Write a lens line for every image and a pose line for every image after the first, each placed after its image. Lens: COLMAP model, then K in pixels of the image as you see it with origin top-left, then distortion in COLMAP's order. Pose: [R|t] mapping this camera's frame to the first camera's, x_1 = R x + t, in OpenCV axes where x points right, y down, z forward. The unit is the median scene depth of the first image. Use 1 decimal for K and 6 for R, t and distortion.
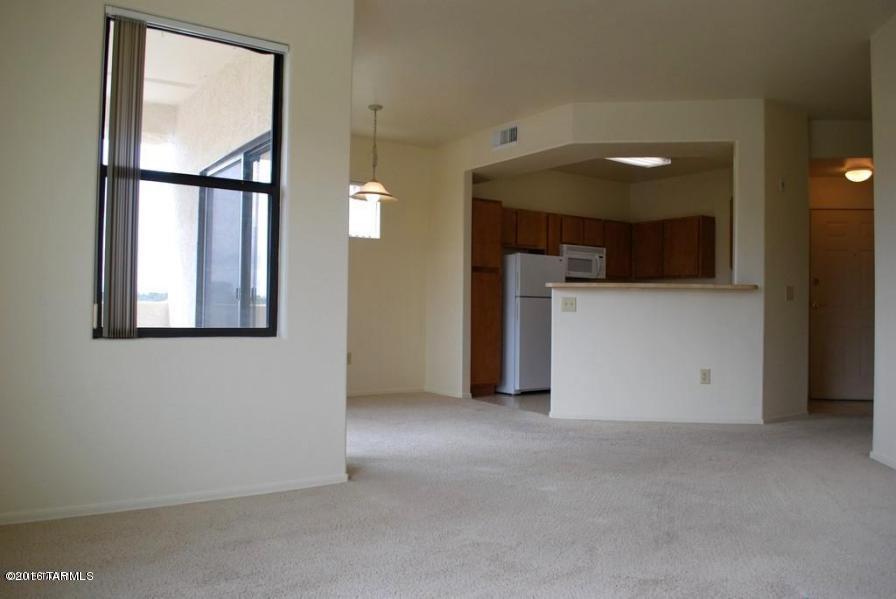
lens RADIAL K [[696.1, 0, 448.0], [0, 696.1, 299.5], [0, 0, 1]] dist [-0.066785, -0.001226]
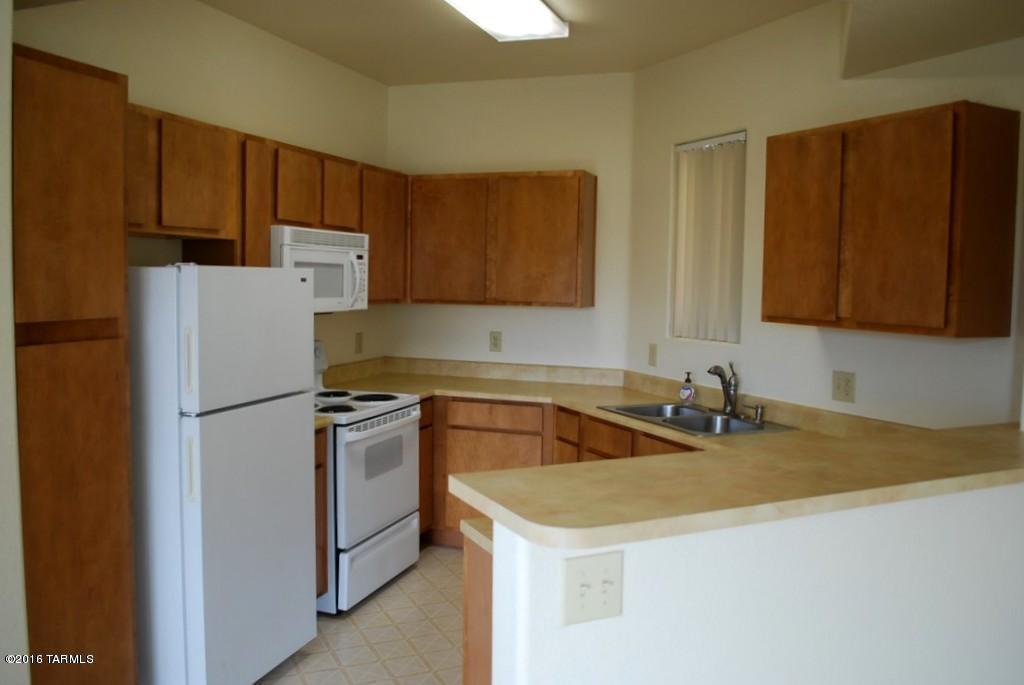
lens RADIAL K [[849.2, 0, 512.0], [0, 849.2, 342.5], [0, 0, 1]] dist [-0.072850, -0.005908]
pose [[0.815057, -0.039439, 0.578038, 0.006796], [-0.021057, 0.995005, 0.097579, -0.063796], [-0.578999, -0.091704, 0.810155, 0.565871]]
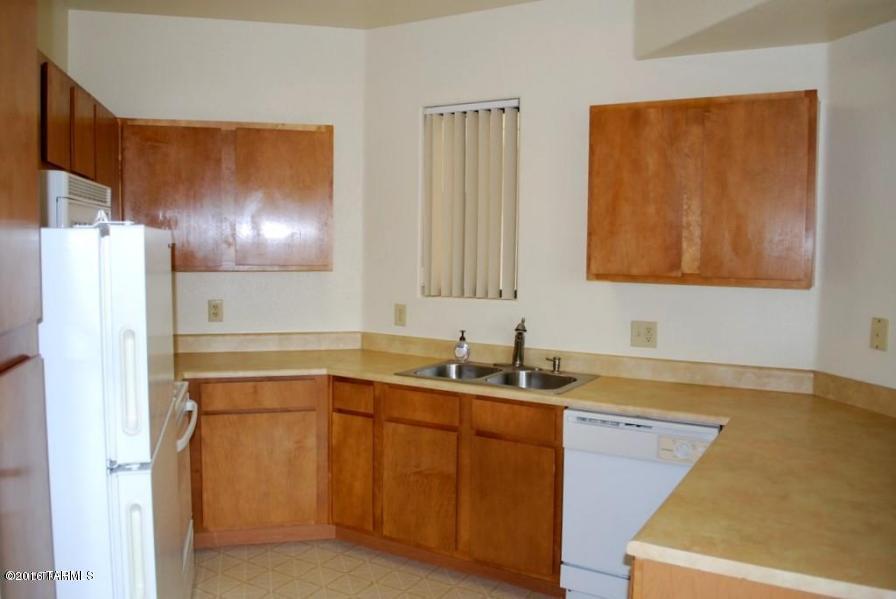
lens RADIAL K [[743.1, 0, 448.0], [0, 743.1, 299.5], [0, 0, 1]] dist [-0.072850, -0.005908]
pose [[0.354054, -0.079638, 0.931828, -0.040391], [-0.025028, 0.995204, 0.094564, -0.060762], [-0.934890, -0.056802, 0.350363, 0.760183]]
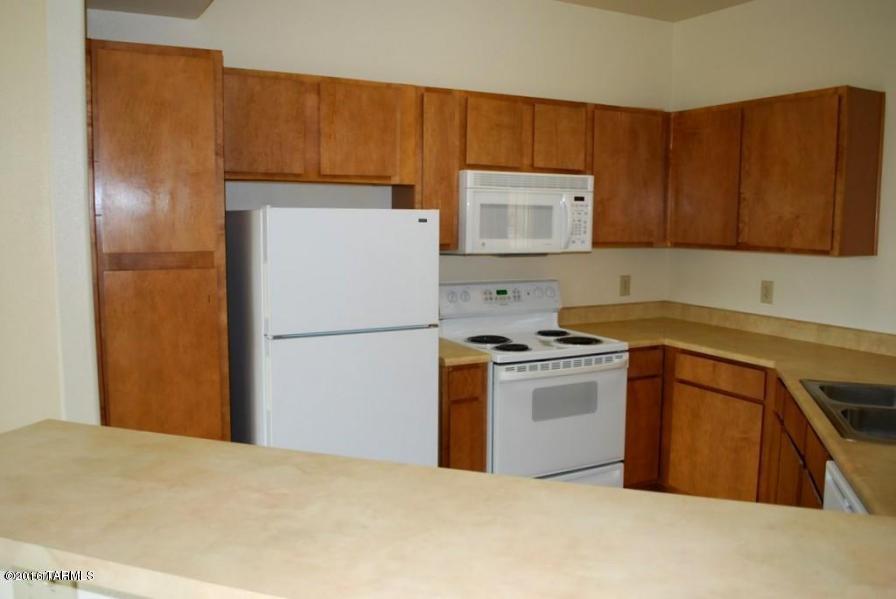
lens RADIAL K [[743.1, 0, 448.0], [0, 743.1, 299.5], [0, 0, 1]] dist [-0.072850, -0.005908]
pose [[0.992766, 0.012021, -0.119461, 0.204195], [0.003486, 0.991671, 0.128752, -0.060847], [0.120014, -0.128237, 0.984455, 0.582192]]
